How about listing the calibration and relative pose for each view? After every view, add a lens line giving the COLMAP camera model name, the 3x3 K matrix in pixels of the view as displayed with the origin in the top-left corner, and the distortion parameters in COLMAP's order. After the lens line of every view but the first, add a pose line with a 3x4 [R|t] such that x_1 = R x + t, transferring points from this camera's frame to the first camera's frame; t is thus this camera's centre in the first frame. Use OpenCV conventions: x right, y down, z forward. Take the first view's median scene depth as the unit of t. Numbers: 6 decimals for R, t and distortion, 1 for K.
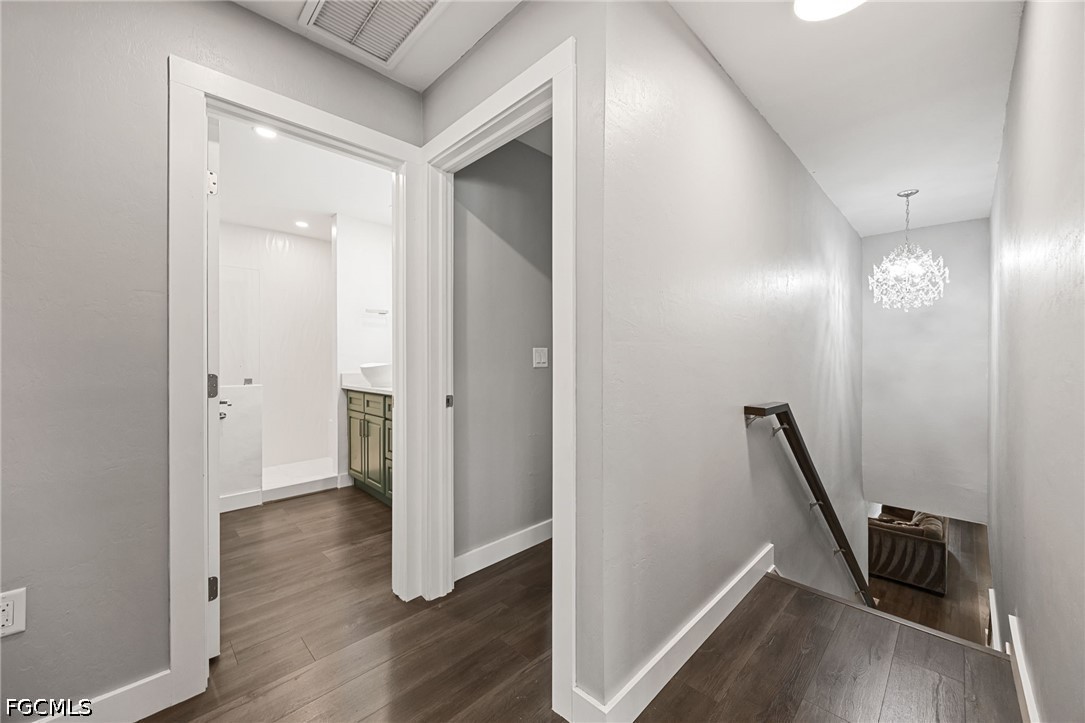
lens RADIAL K [[411.2, 0, 542.7], [0, 411.2, 356.3], [0, 0, 1]] dist [0.000423, -0.000059]
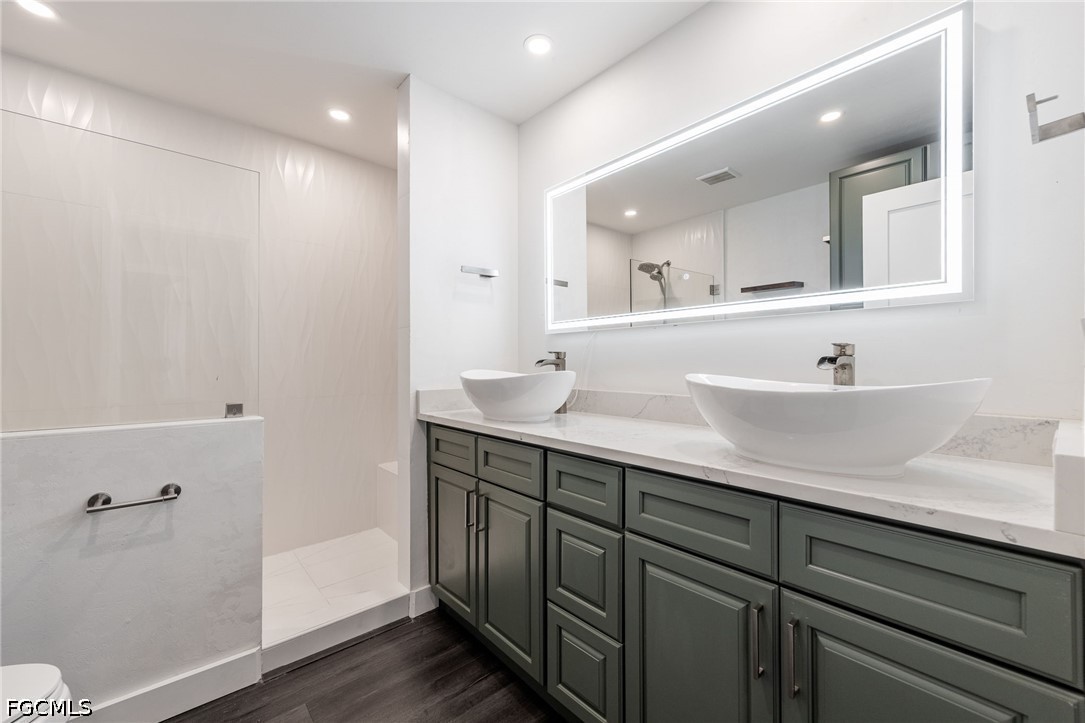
lens RADIAL K [[444.9, 0, 549.1], [0, 444.9, 355.8], [0, 0, 1]] dist [0.001803, -0.000321]
pose [[0.998848, -0.001080, -0.047967, -0.312417], [0.000543, 0.999937, -0.011215, 0.005477], [0.047977, 0.011176, 0.998786, 0.477079]]
